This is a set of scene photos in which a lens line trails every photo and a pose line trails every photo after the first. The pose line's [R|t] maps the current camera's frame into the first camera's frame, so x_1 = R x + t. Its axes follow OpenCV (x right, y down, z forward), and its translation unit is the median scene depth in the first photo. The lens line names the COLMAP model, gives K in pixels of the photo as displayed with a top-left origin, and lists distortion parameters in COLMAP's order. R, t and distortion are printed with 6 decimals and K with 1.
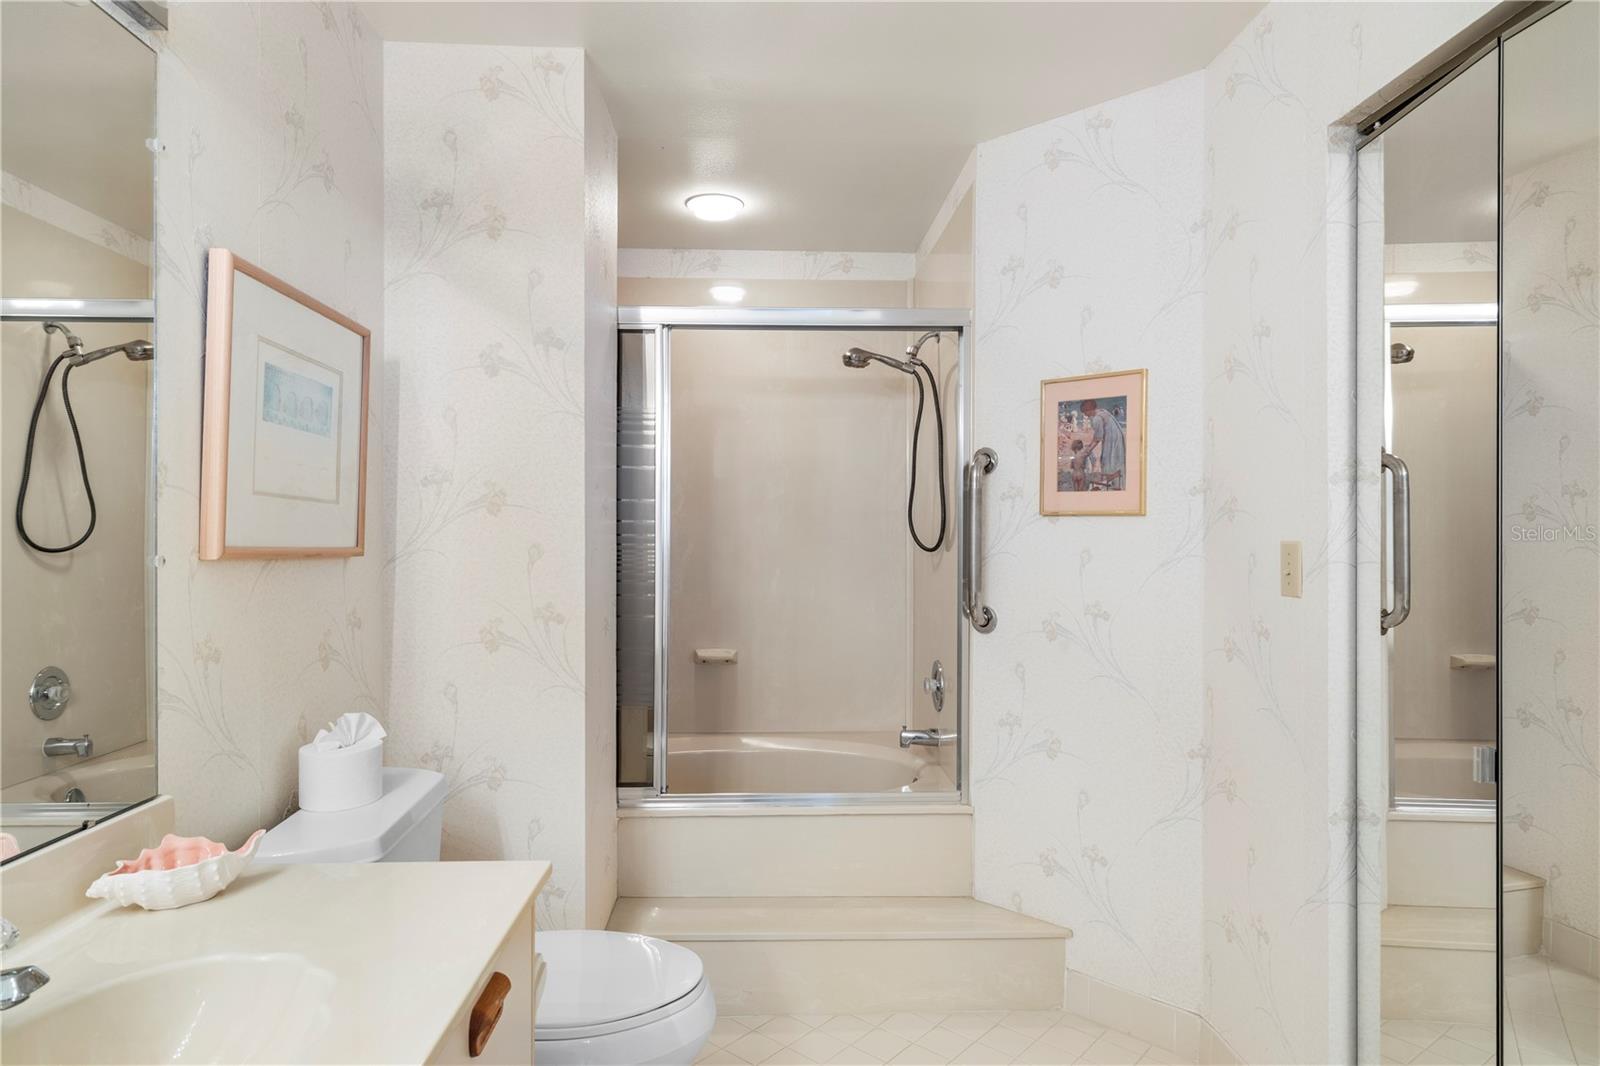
lens RADIAL K [[913.8, 0, 801.8], [0, 913.8, 536.7], [0, 0, 1]] dist [0.008227, 0.002104]
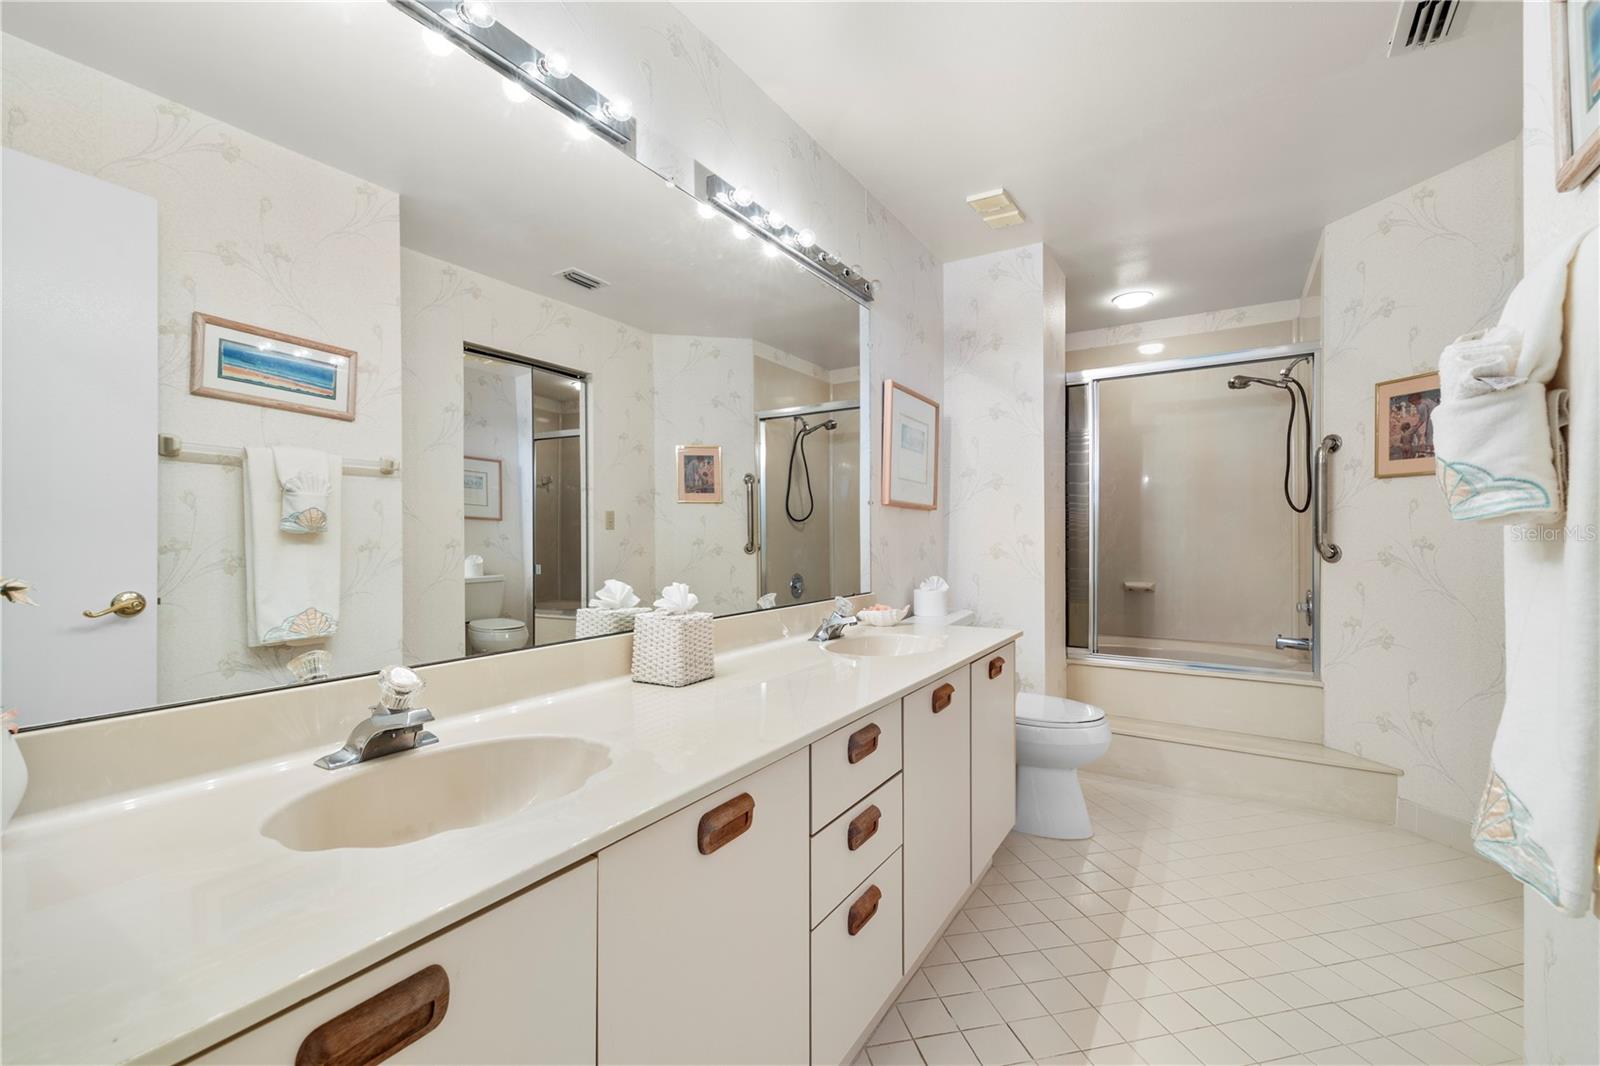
lens RADIAL K [[674.3, 0, 800.0], [0, 674.3, 533.0], [0, 0, 1]] dist [0.000798, -0.000004]
pose [[0.821092, -0.005929, -0.570764, 0.118508], [0.002323, 0.999972, -0.007044, 0.064208], [0.570790, 0.004458, 0.821084, -0.356426]]
